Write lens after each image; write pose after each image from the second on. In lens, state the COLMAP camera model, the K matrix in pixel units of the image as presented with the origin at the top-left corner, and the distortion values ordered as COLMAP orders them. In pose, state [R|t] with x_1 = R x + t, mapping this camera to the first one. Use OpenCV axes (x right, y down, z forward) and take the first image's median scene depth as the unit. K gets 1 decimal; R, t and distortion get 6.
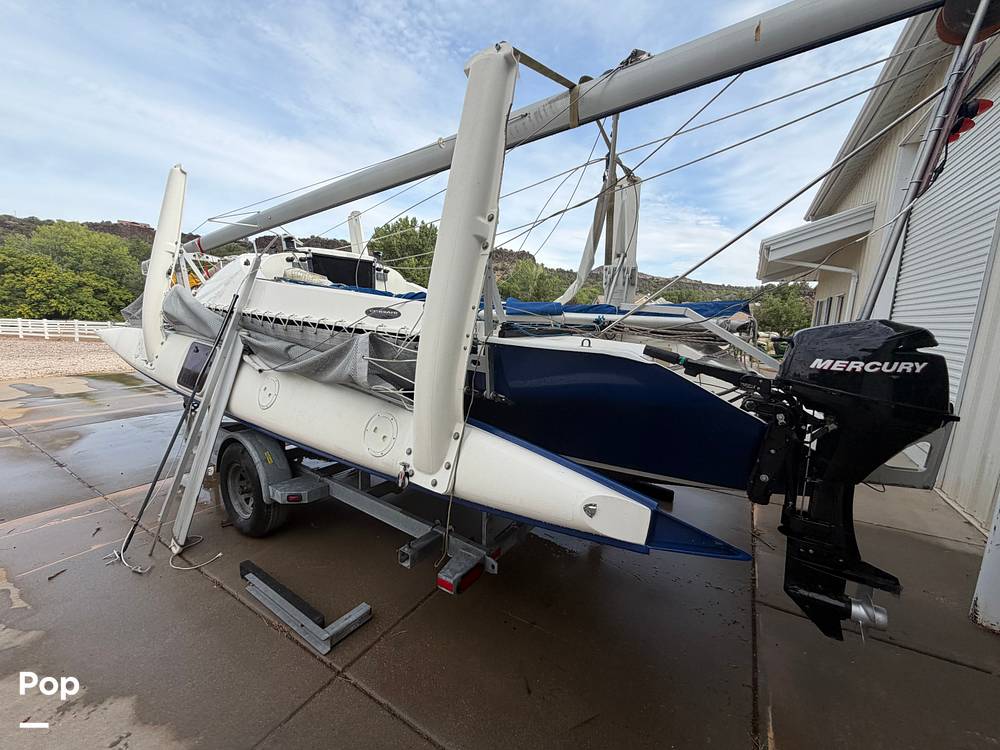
lens RADIAL K [[401.5, 0, 494.8], [0, 401.5, 383.7], [0, 0, 1]] dist [-0.001307, 0.000246]
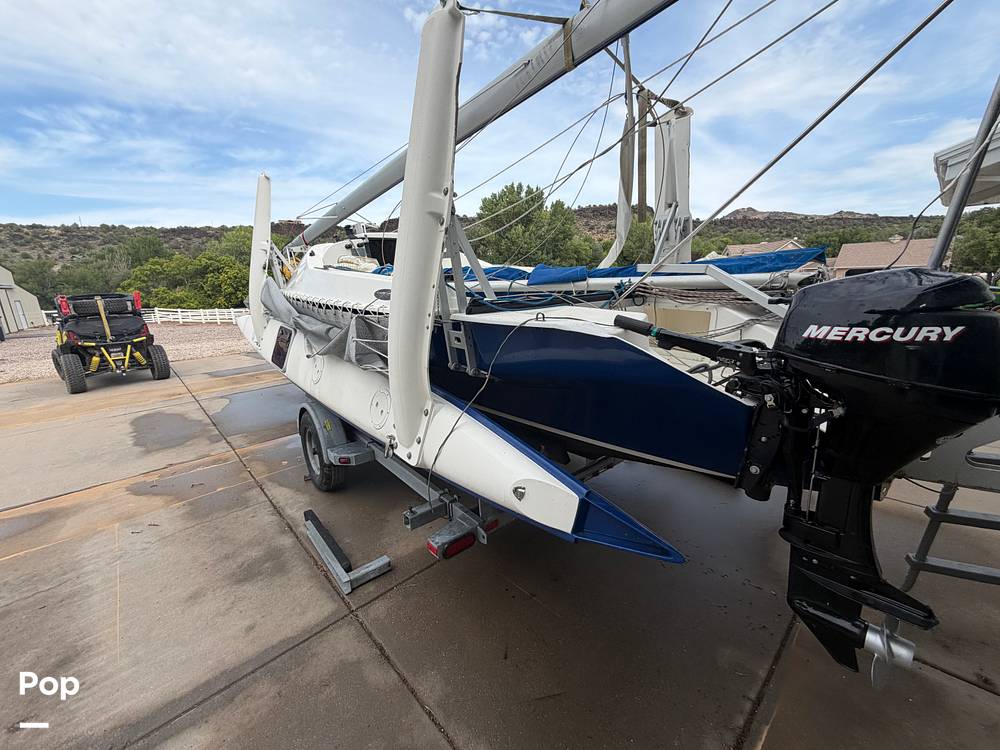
lens RADIAL K [[401.5, 0, 502.3], [0, 401.5, 384.1], [0, 0, 1]] dist [-0.001307, 0.000246]
pose [[0.959607, -0.000832, -0.281344, 0.366530], [0.024283, 0.996509, 0.079878, -0.020233], [0.280295, -0.083483, 0.956277, 0.062885]]
